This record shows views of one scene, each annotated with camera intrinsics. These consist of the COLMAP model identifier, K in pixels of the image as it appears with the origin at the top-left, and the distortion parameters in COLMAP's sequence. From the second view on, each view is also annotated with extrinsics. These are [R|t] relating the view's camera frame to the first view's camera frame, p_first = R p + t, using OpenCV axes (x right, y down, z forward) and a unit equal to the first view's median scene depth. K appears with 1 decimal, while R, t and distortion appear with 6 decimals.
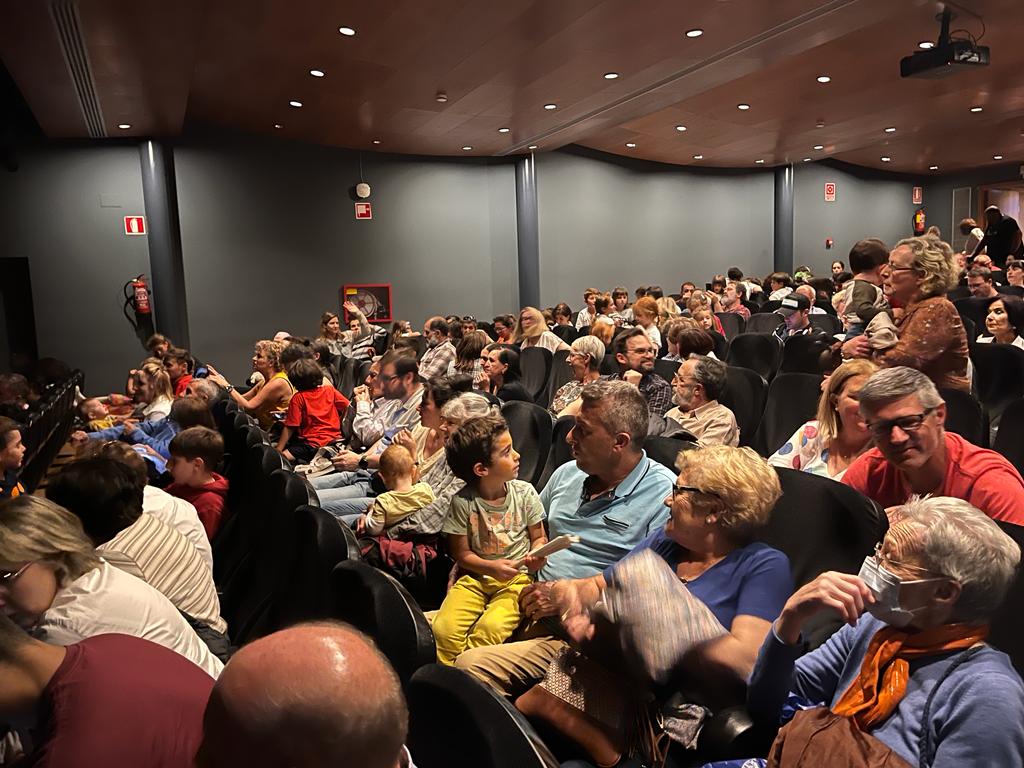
lens RADIAL K [[785.8, 0, 508.6], [0, 785.8, 384.9], [0, 0, 1]] dist [0.064770, -0.085682]
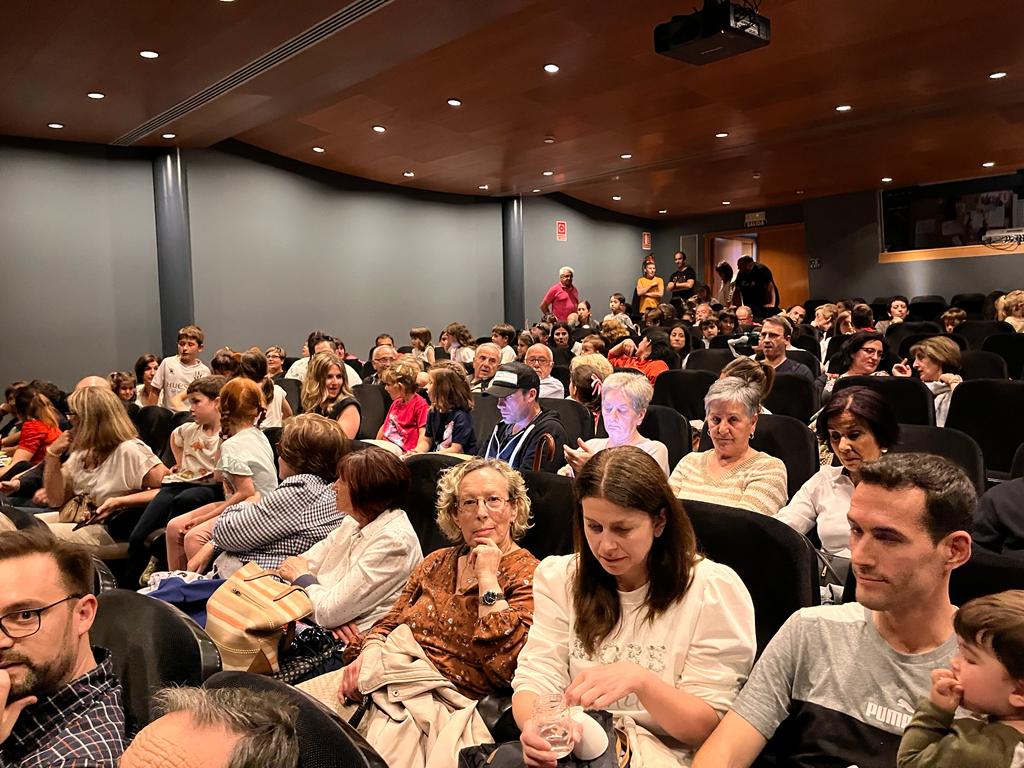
lens RADIAL K [[779.1, 0, 519.9], [0, 779.1, 372.3], [0, 0, 1]] dist [0.067056, -0.075878]
pose [[0.946231, -0.002626, 0.323482, 0.097851], [0.022316, 0.998115, -0.057174, -0.044635], [-0.322722, 0.061318, 0.944505, 0.250998]]
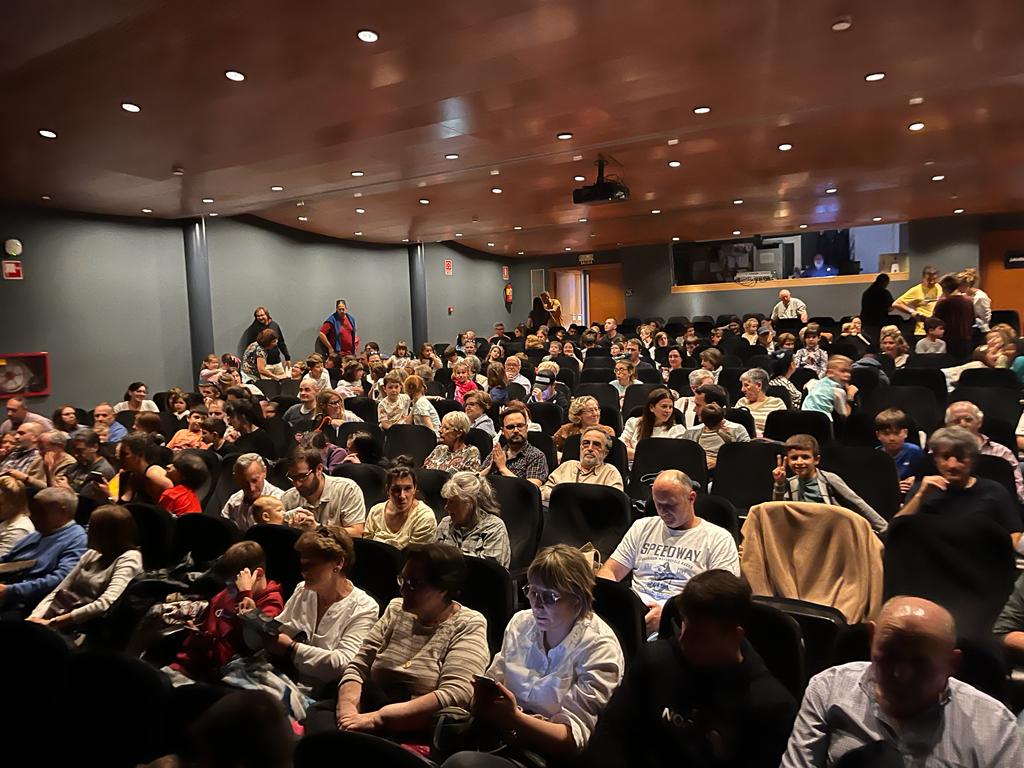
lens RADIAL K [[780.4, 0, 505.9], [0, 780.4, 385.2], [0, 0, 1]] dist [0.065361, -0.080634]
pose [[0.844289, -0.034553, 0.534773, -0.194705], [0.064993, 0.997155, -0.038181, -0.024985], [-0.531932, 0.066993, 0.844133, -0.016083]]
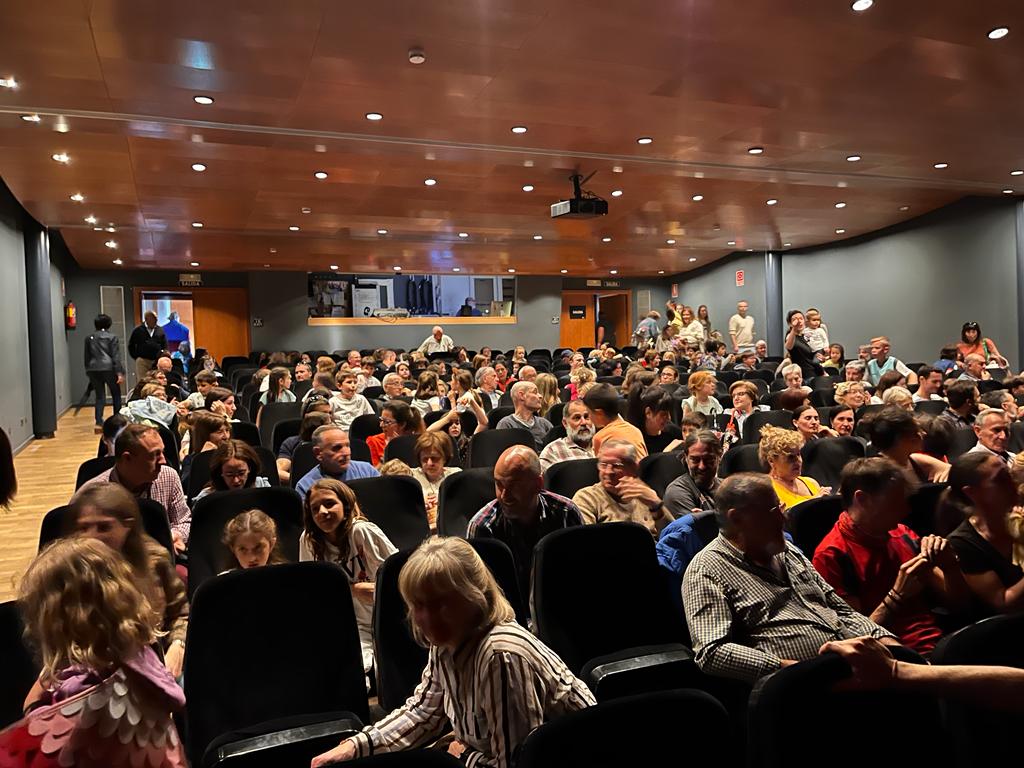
lens RADIAL K [[785.8, 0, 508.6], [0, 785.8, 384.9], [0, 0, 1]] dist [0.064770, -0.085682]
pose [[0.043720, 0.006860, 0.999020, -0.504315], [0.142739, 0.989674, -0.013043, -0.062634], [-0.988794, 0.143169, 0.042289, 0.670079]]
